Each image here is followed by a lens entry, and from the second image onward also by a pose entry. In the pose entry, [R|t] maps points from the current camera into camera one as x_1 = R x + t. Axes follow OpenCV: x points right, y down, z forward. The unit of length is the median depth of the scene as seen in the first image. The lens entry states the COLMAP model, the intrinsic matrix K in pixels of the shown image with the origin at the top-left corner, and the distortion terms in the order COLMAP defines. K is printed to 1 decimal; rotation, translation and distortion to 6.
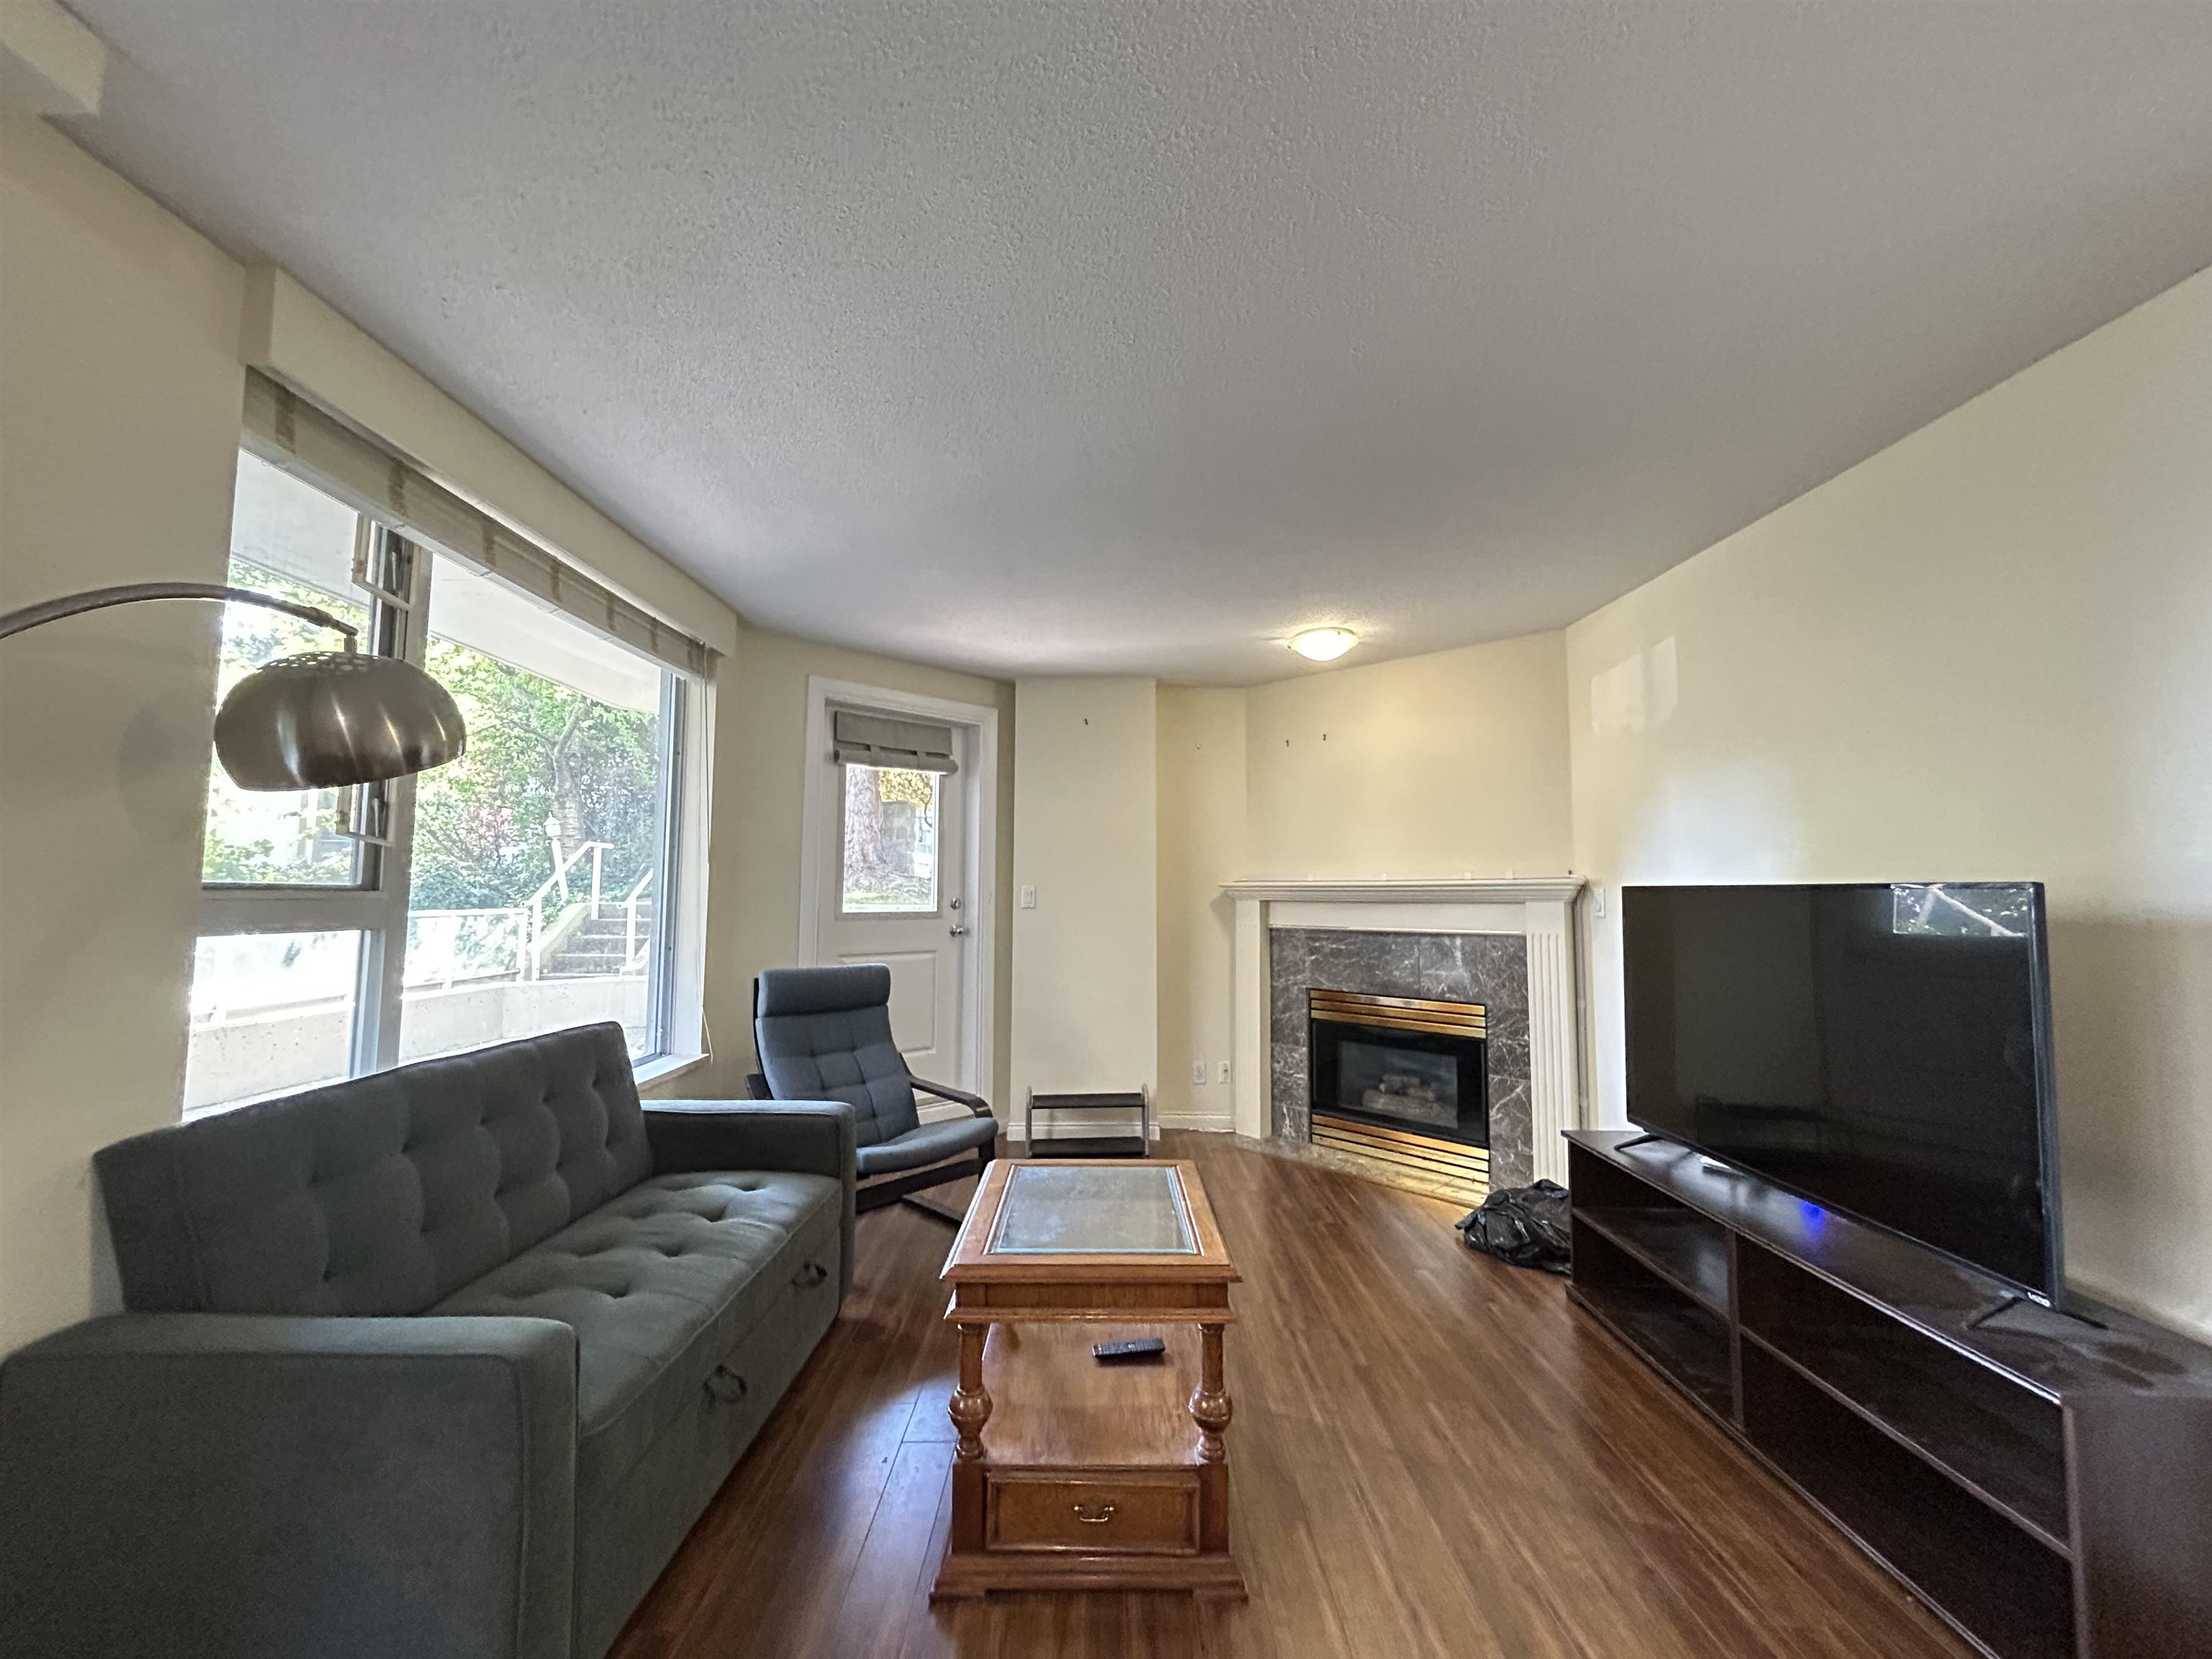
lens RADIAL K [[893.6, 0, 1108.8], [0, 893.6, 821.5], [0, 0, 1]] dist [-0.000984, -0.000012]
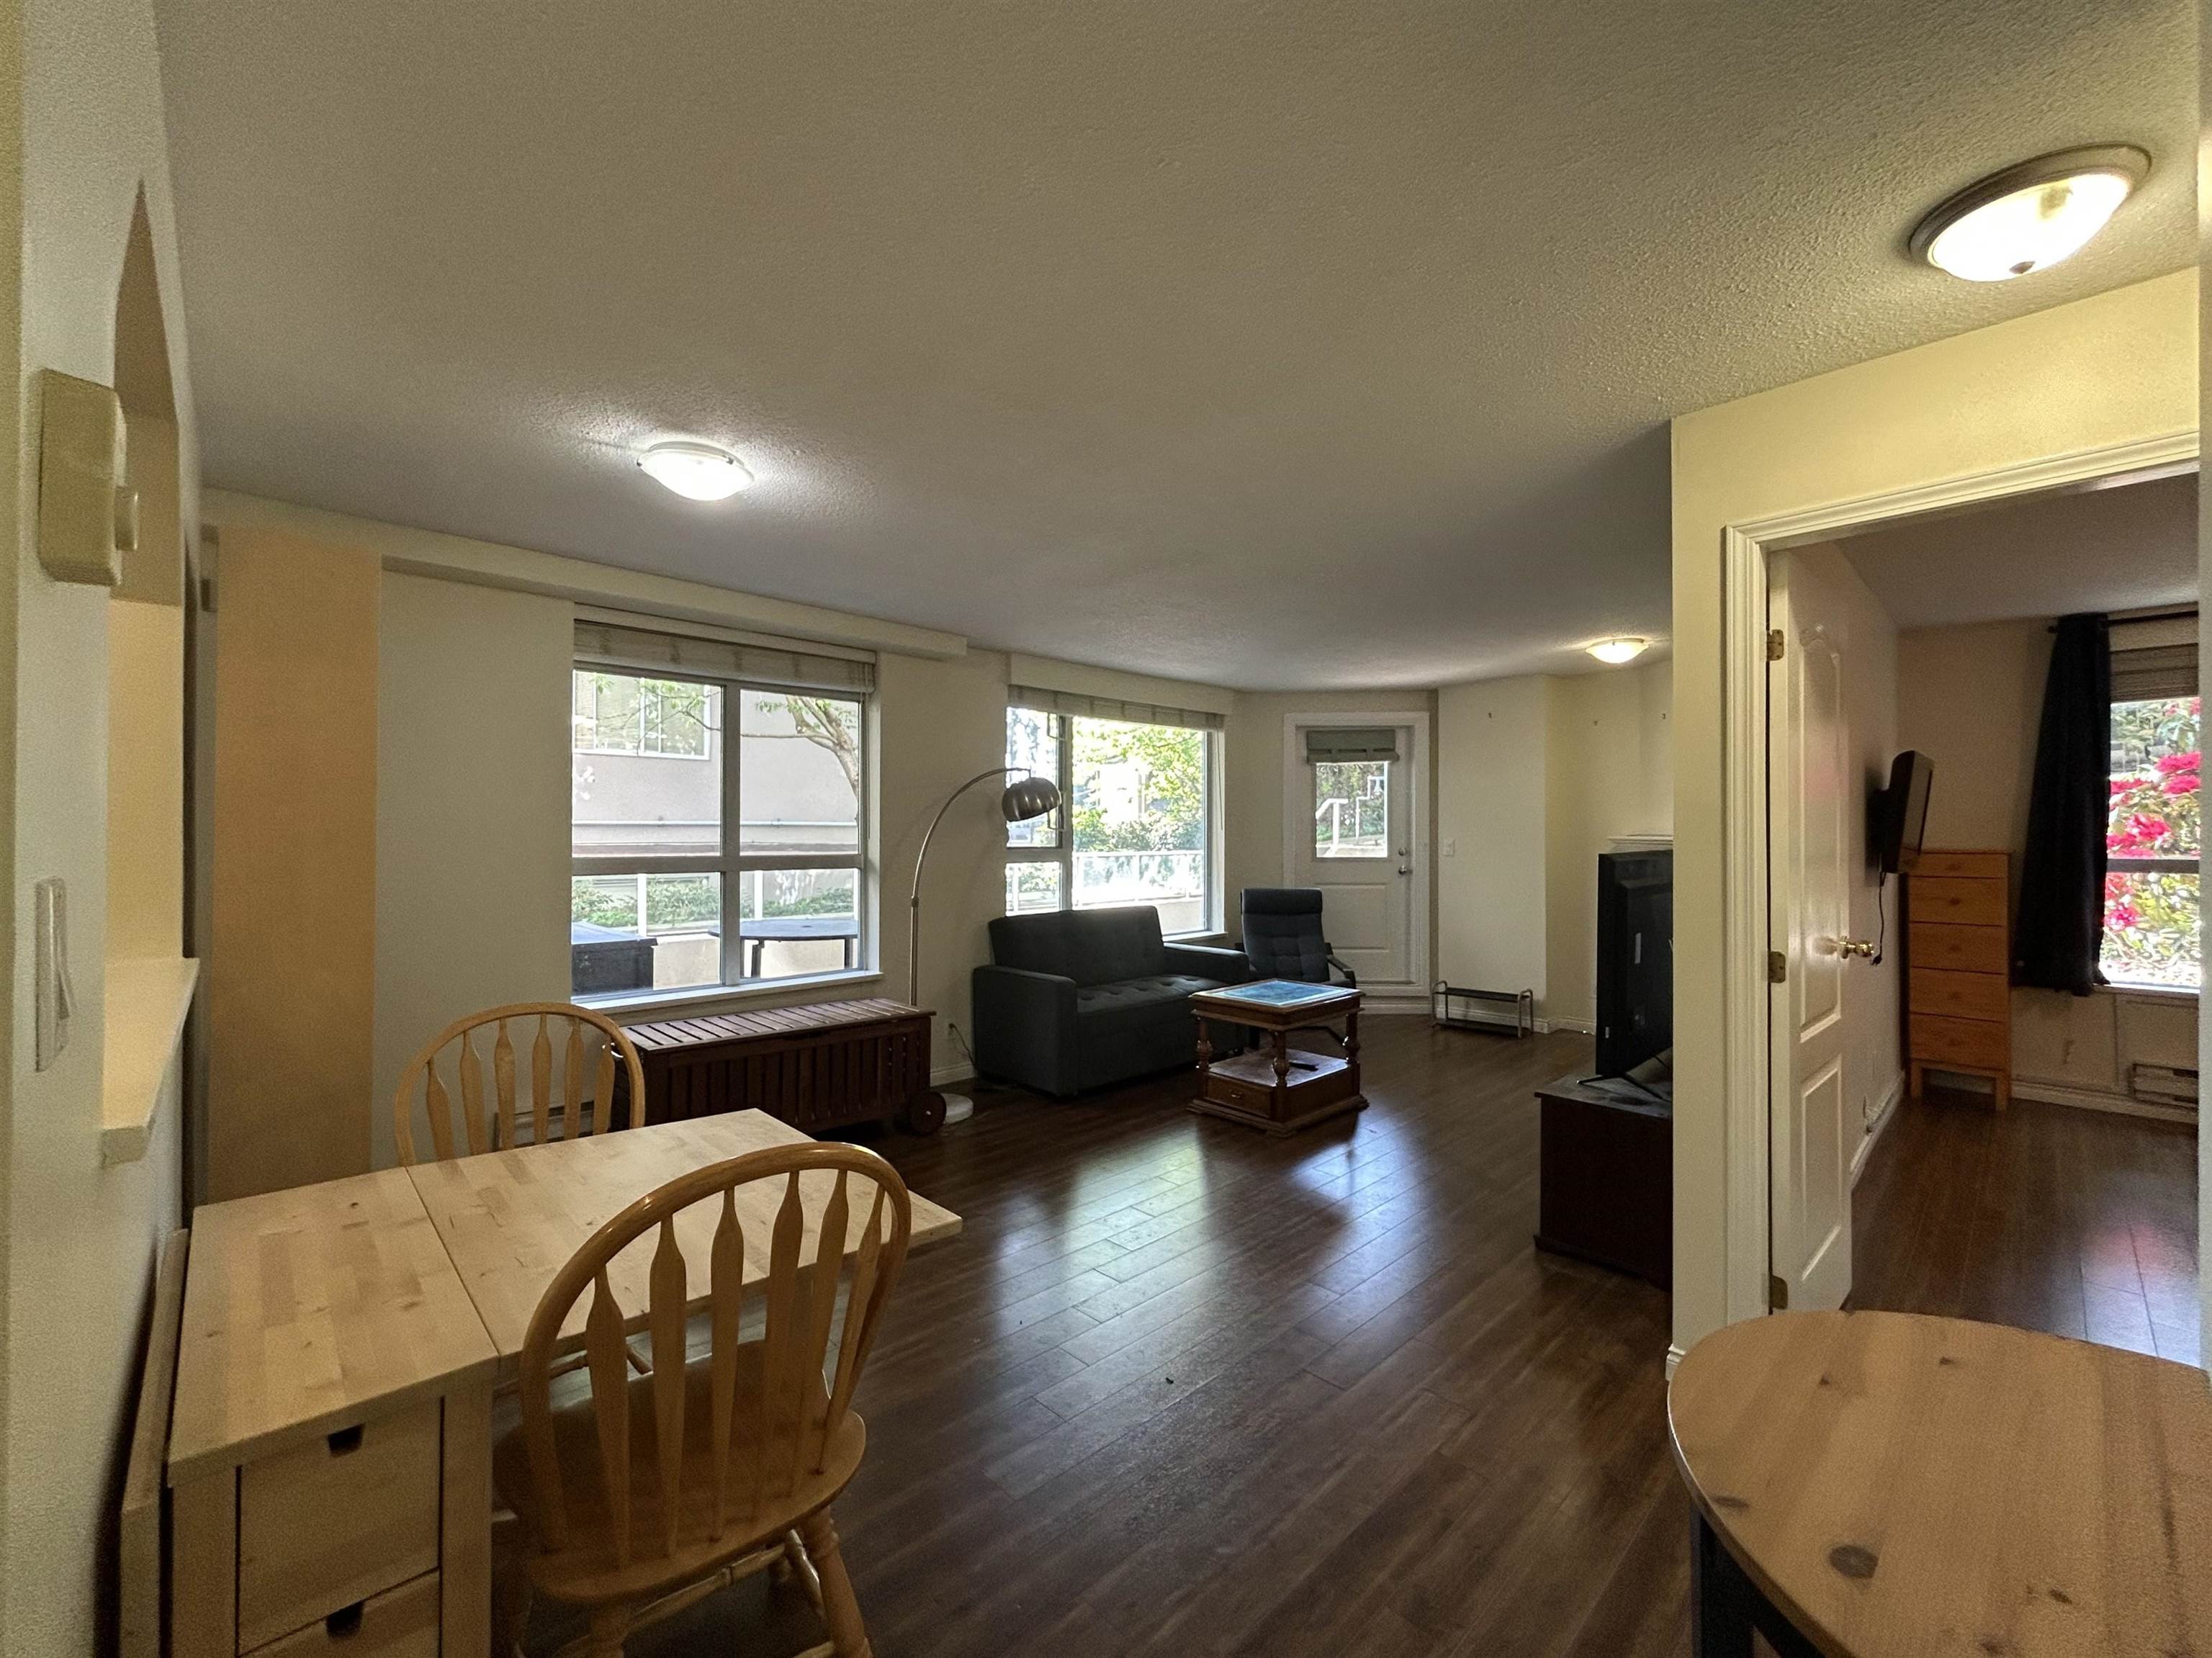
lens RADIAL K [[893.5, 0, 1102.4], [0, 893.5, 836.3], [0, 0, 1]] dist [-0.000984, -0.000012]
pose [[0.700302, -0.007959, -0.713803, 0.657066], [0.062635, 0.996766, 0.050336, -0.046616], [0.711094, -0.079960, 0.698536, -0.440803]]
